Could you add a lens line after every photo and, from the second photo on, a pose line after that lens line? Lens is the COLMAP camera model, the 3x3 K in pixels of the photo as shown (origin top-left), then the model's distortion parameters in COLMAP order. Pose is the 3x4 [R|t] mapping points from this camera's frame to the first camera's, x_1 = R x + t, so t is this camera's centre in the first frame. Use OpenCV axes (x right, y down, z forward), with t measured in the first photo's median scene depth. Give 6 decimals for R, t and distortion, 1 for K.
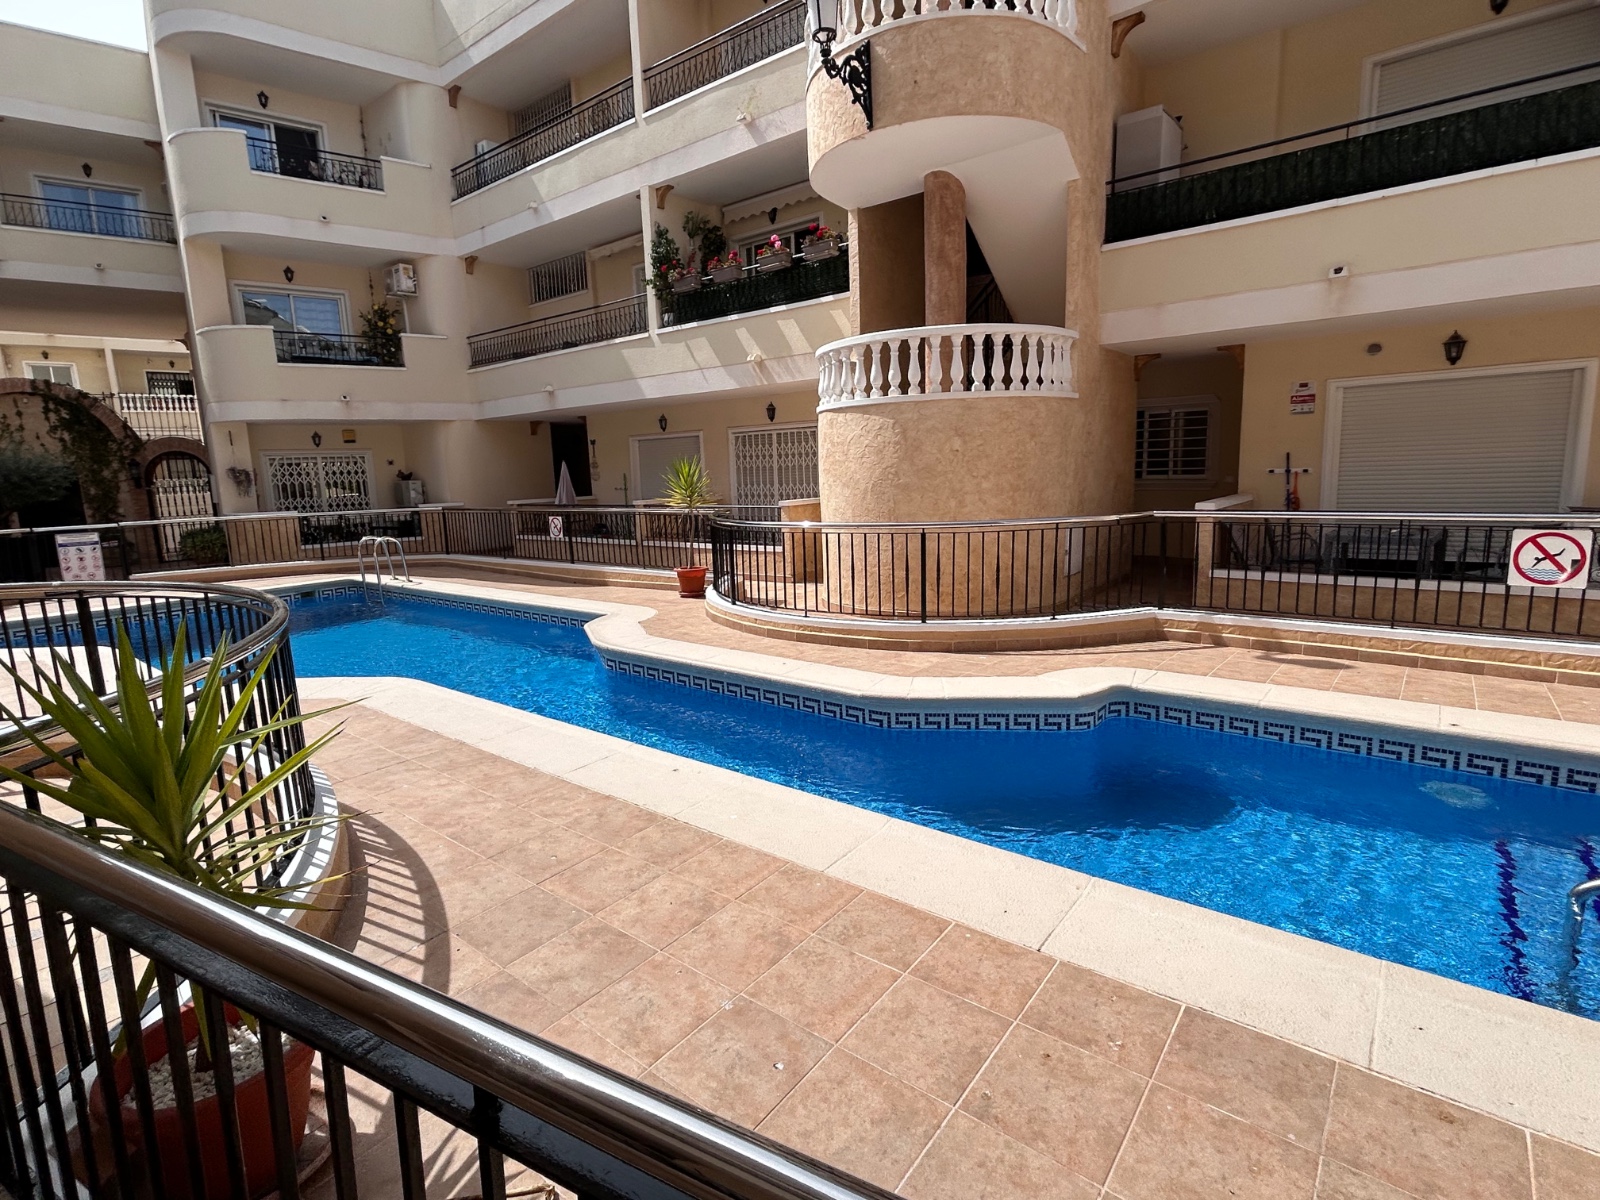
lens RADIAL K [[792.7, 0, 806.5], [0, 792.7, 597.0], [0, 0, 1]] dist [-0.009253, 0.004833]
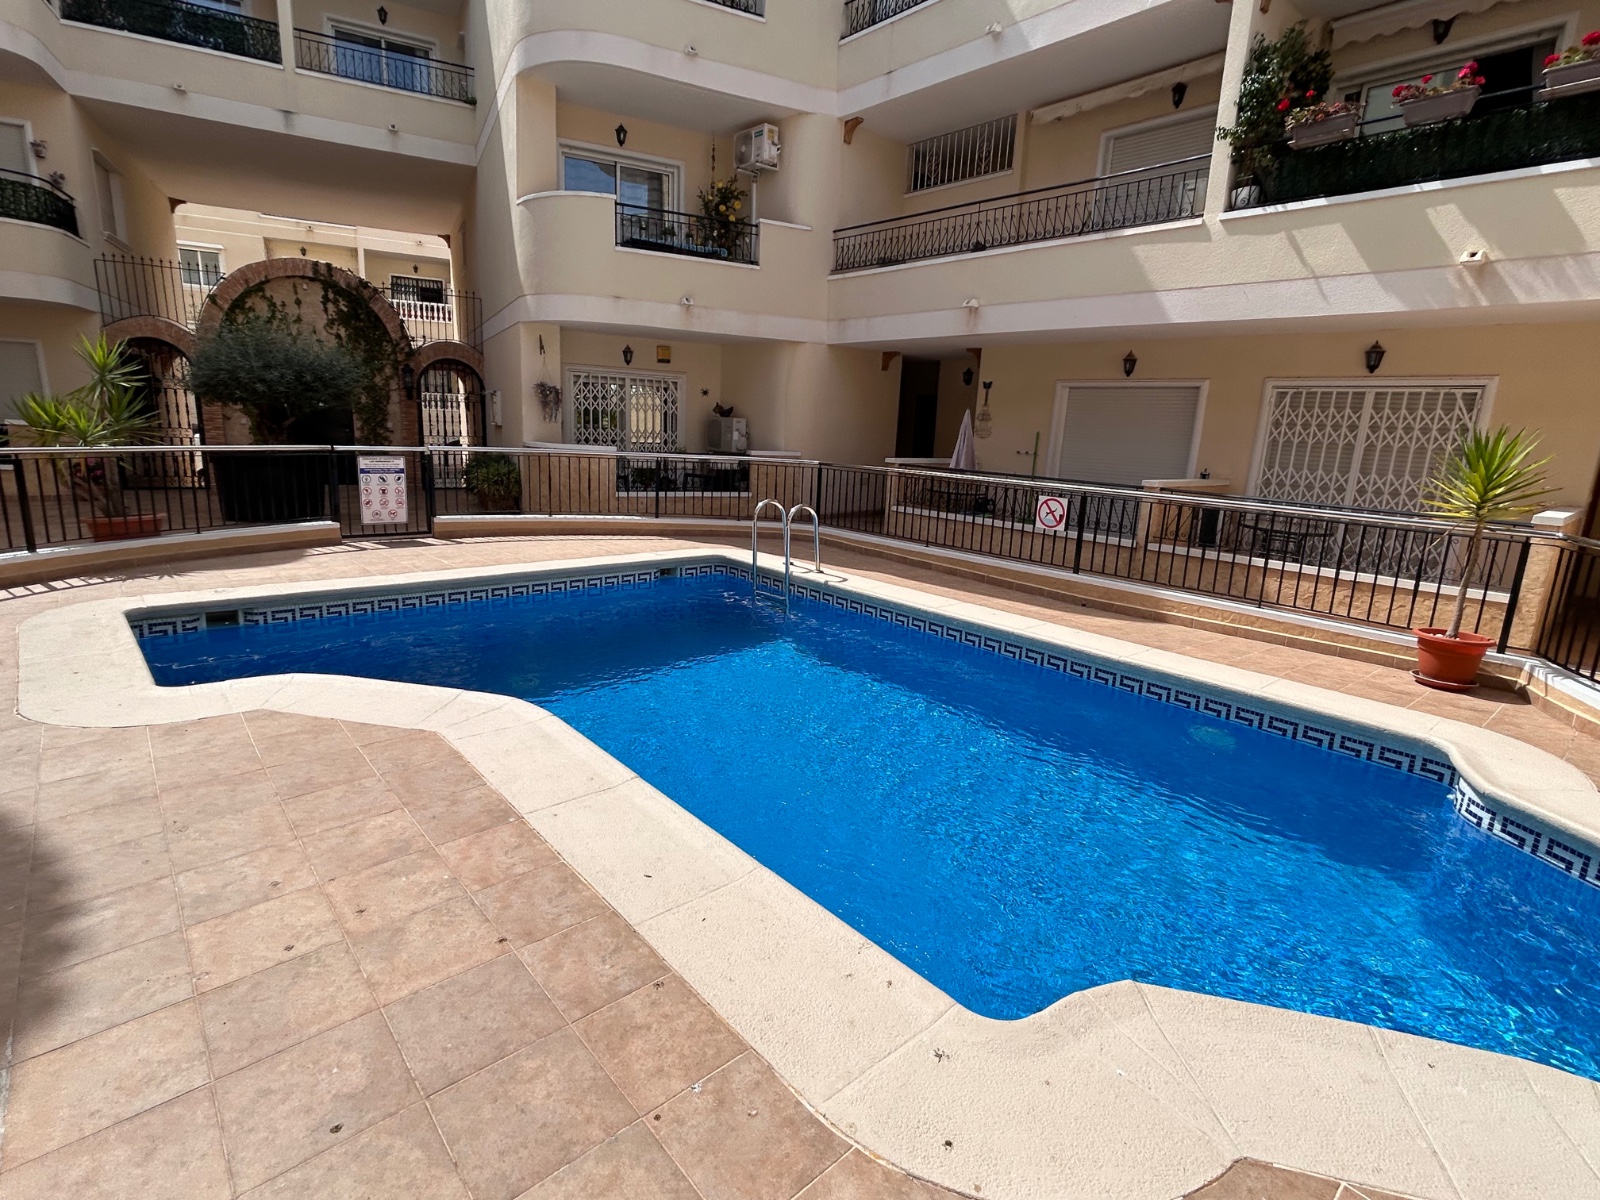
lens RADIAL K [[792.7, 0, 797.6], [0, 792.7, 599.7], [0, 0, 1]] dist [-0.009253, 0.004833]
pose [[0.980052, 0.117235, -0.160482, -0.324146], [-0.107794, 0.991957, 0.066353, -0.030767], [0.166970, -0.047730, 0.984806, 0.259131]]
